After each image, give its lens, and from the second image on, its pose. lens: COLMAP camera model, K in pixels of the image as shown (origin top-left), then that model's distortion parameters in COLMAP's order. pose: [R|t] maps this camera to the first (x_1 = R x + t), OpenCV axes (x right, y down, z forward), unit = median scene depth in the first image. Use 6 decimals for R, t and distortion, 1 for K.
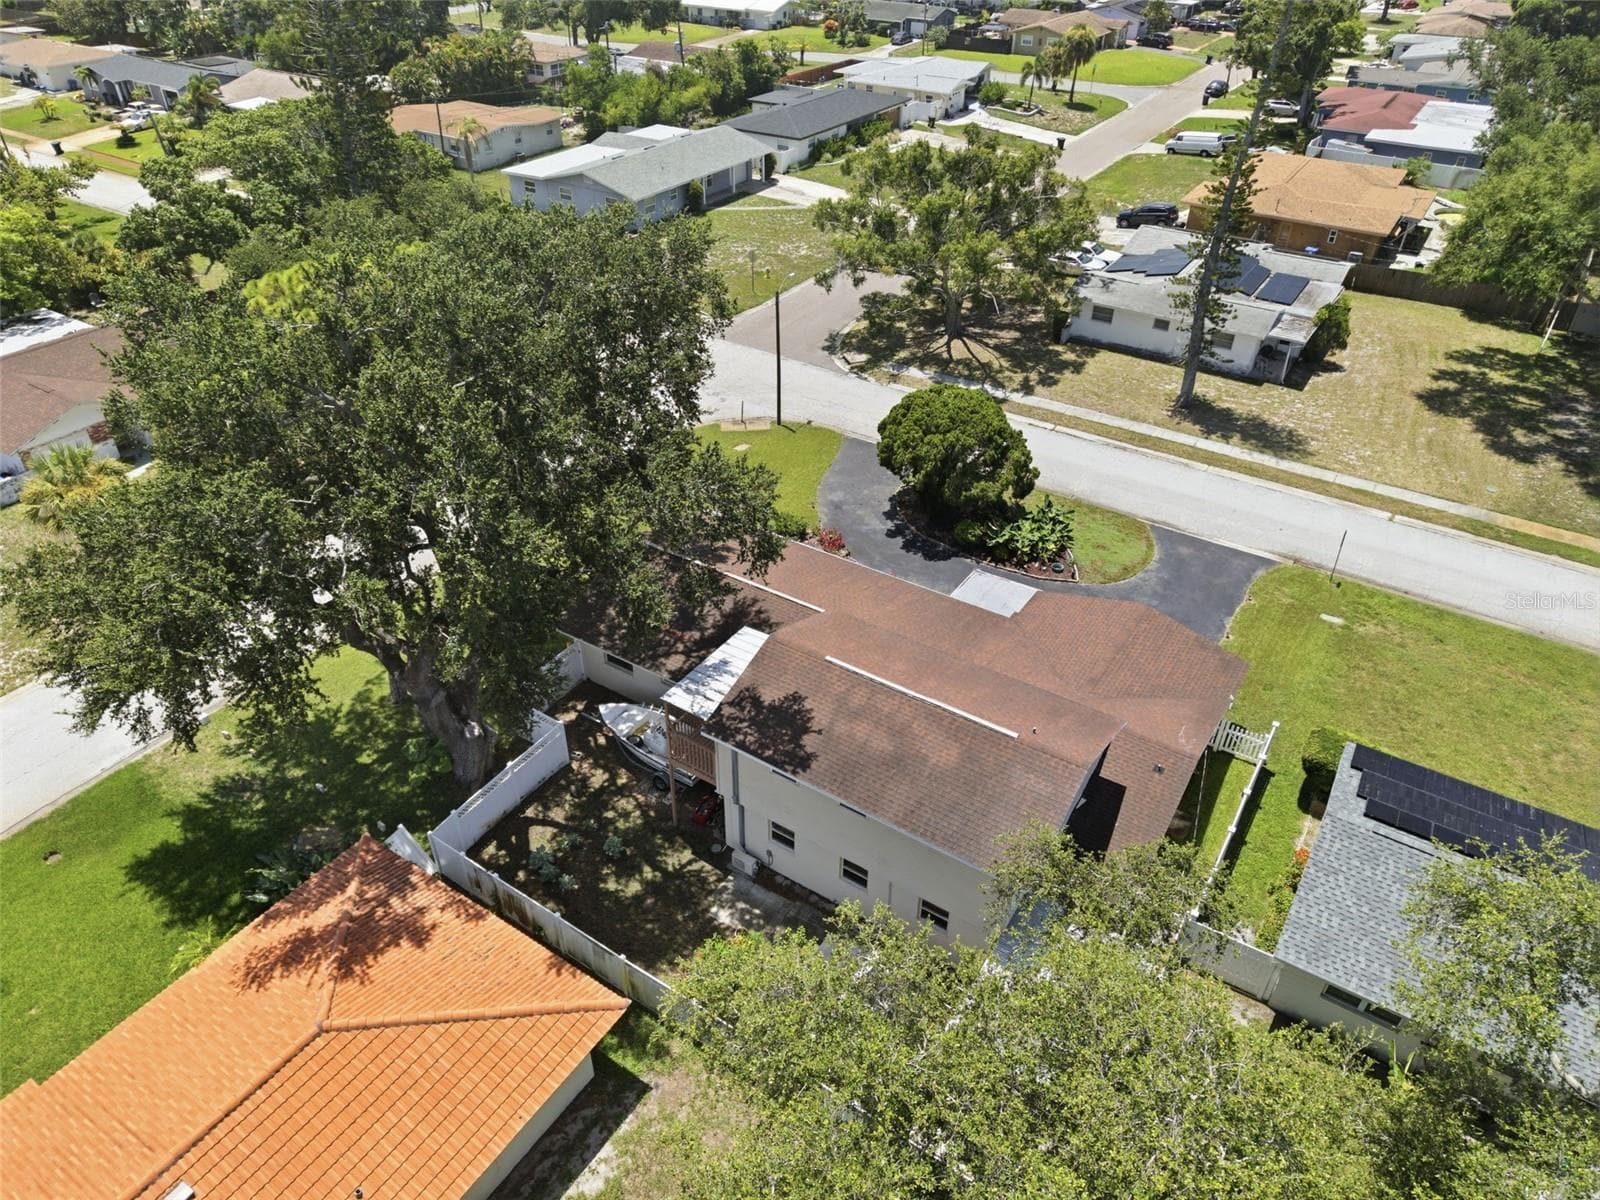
lens RADIAL K [[1067.0, 0, 800.0], [0, 1067.0, 600.0], [0, 0, 1]] dist [0.025609, -0.026930]
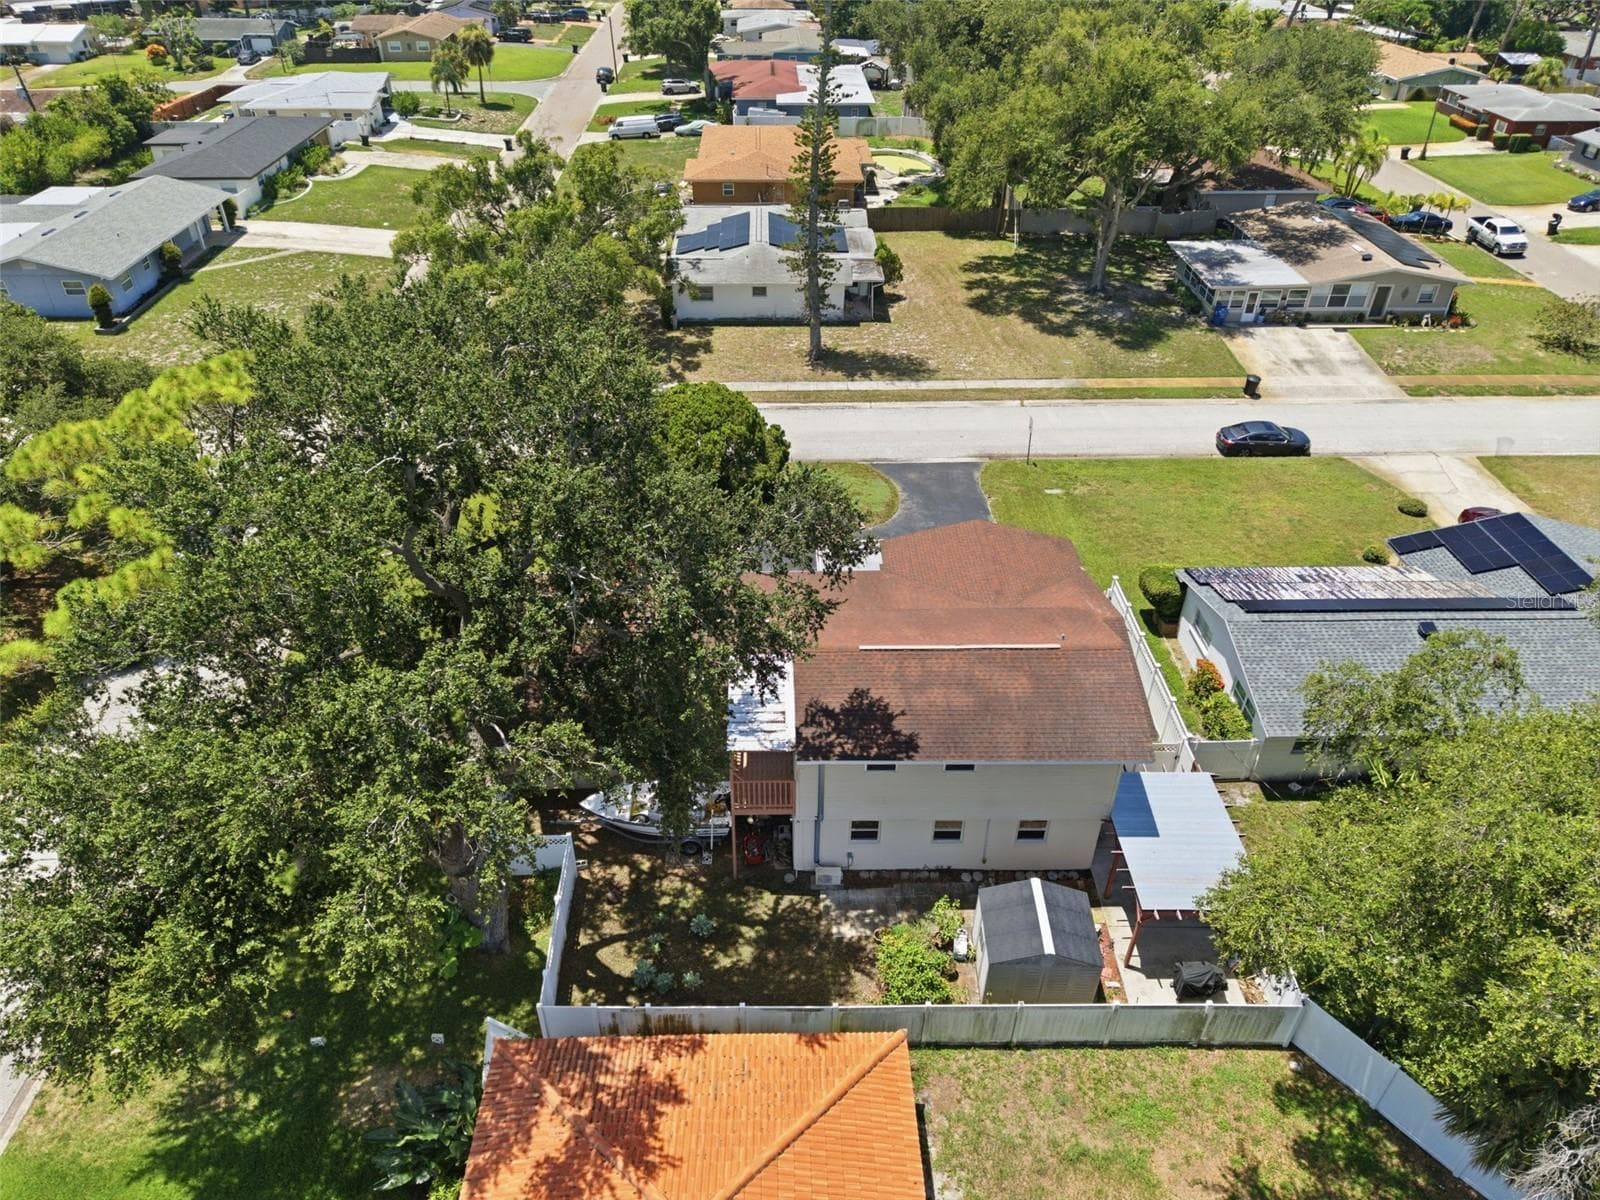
lens RADIAL K [[1069.5, 0, 793.5], [0, 1069.5, 596.9], [0, 0, 1]] dist [0.027098, -0.020007]
pose [[0.823760, -0.331770, 0.459725, -0.251263], [0.332067, 0.939592, 0.083060, -0.050975], [-0.459511, 0.084238, 0.884168, 0.063049]]
